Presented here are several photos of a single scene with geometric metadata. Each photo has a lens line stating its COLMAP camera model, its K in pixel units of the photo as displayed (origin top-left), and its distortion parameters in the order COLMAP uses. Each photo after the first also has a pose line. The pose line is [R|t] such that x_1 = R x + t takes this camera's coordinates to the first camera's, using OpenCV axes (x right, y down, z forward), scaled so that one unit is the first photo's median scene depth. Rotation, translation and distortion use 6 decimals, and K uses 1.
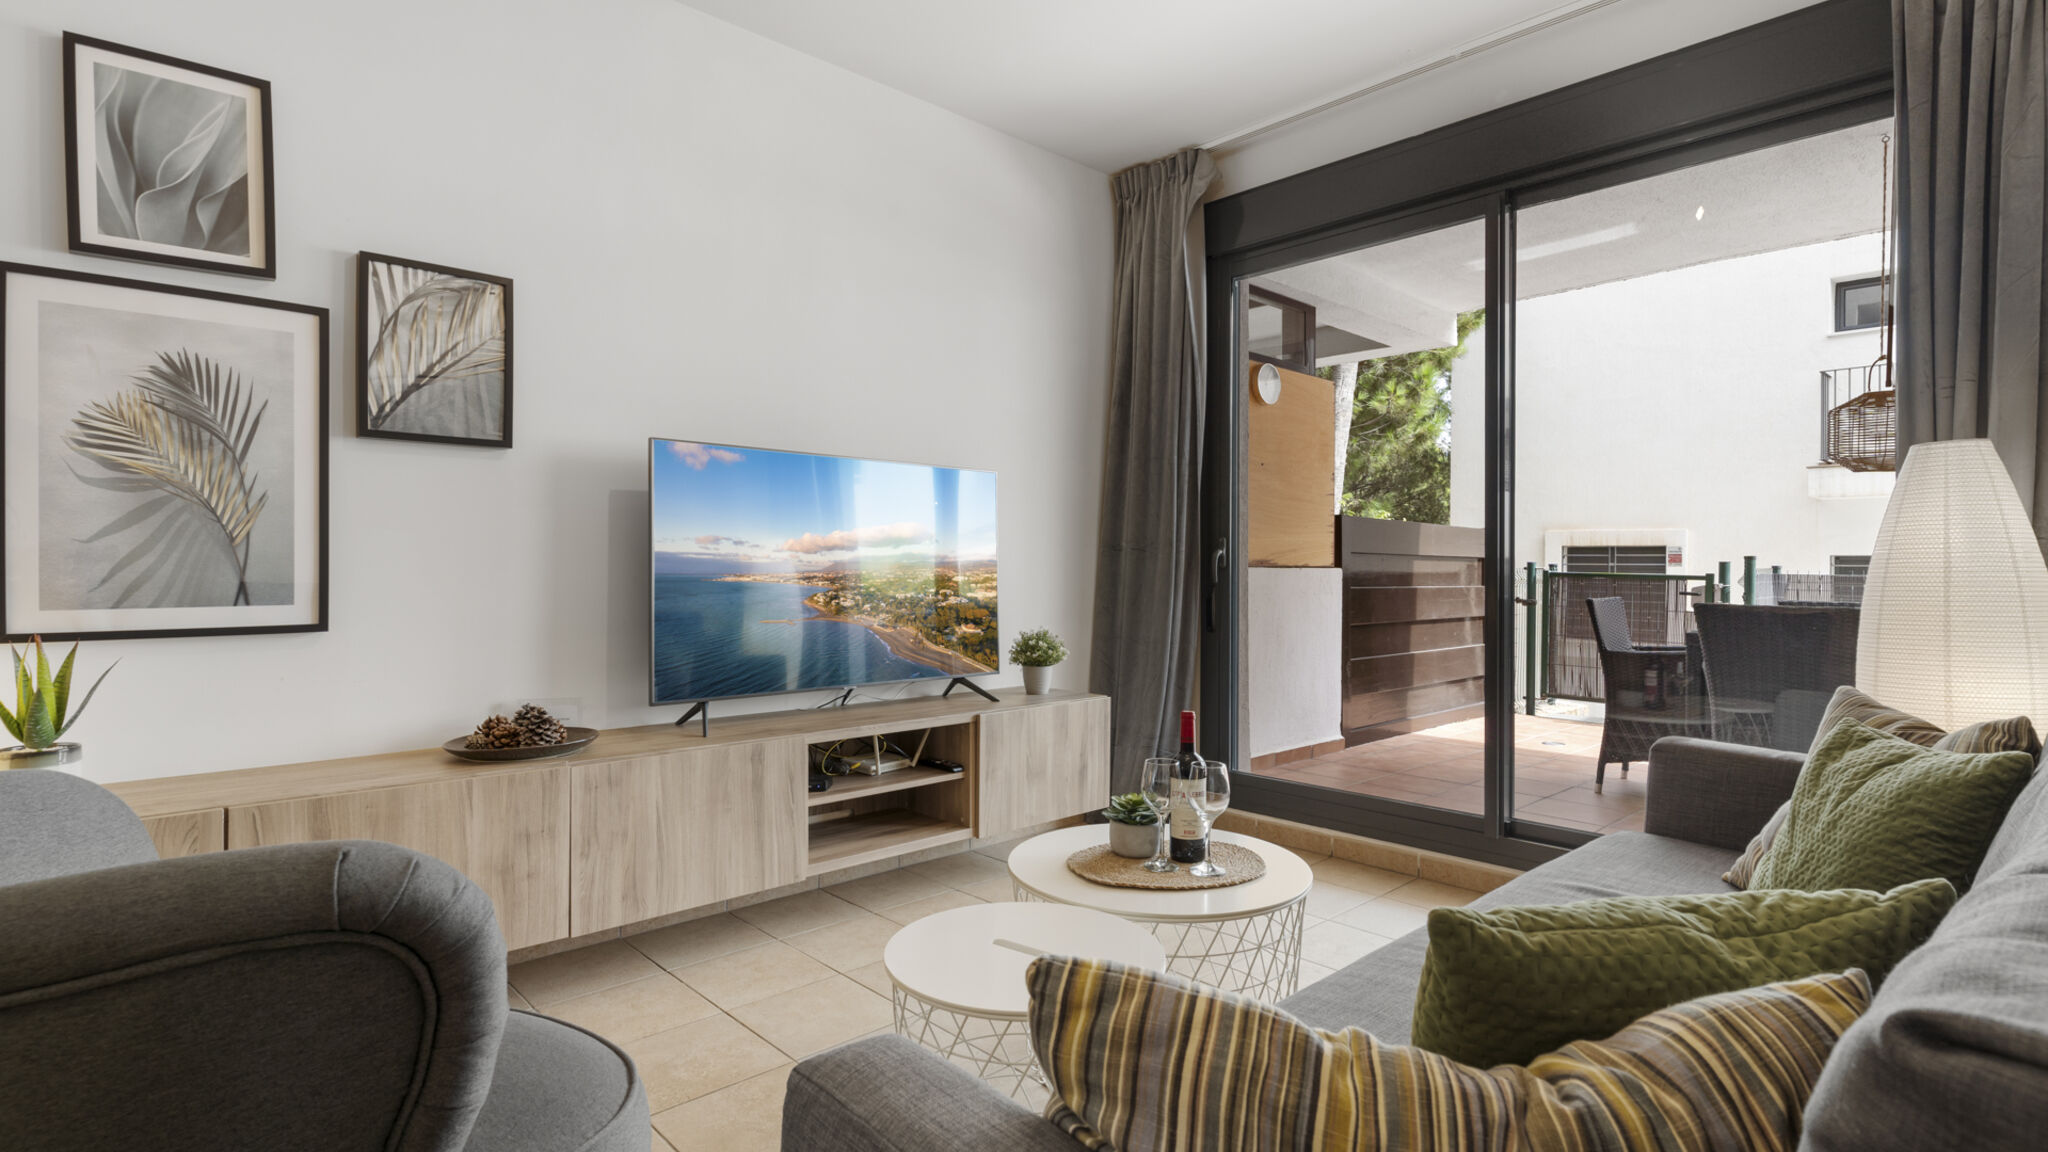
lens RADIAL K [[996.4, 0, 1015.3], [0, 996.4, 579.1], [0, 0, 1]] dist [0.019599, 0.000217]
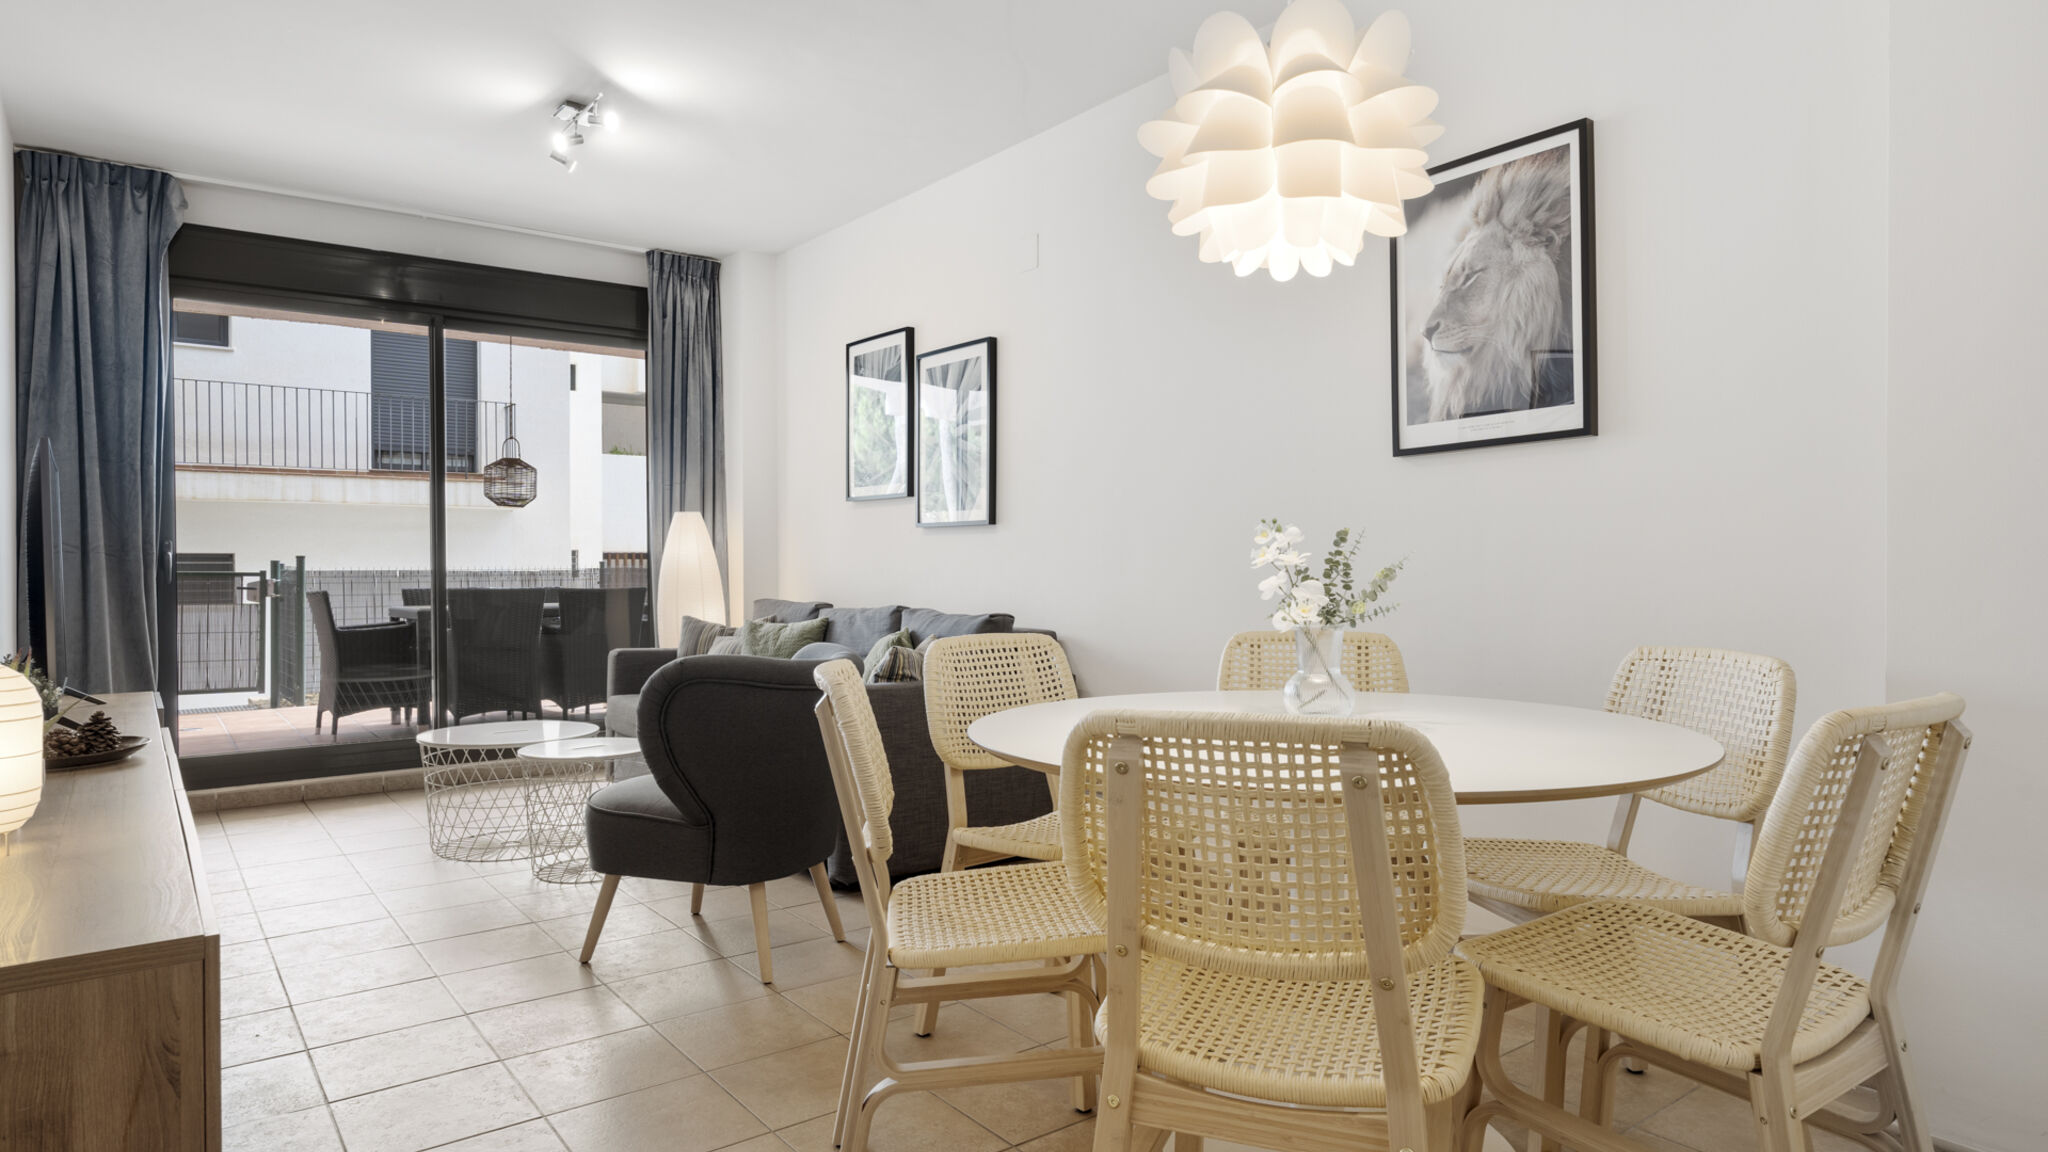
lens RADIAL K [[1152.8, 0, 1014.4], [0, 1152.8, 586.3], [0, 0, 1]] dist [-0.007528, 0.001514]
pose [[0.087359, -0.026003, 0.995837, -0.571727], [0.019321, 0.999515, 0.024405, -0.002997], [-0.995990, 0.017109, 0.087819, 0.011625]]
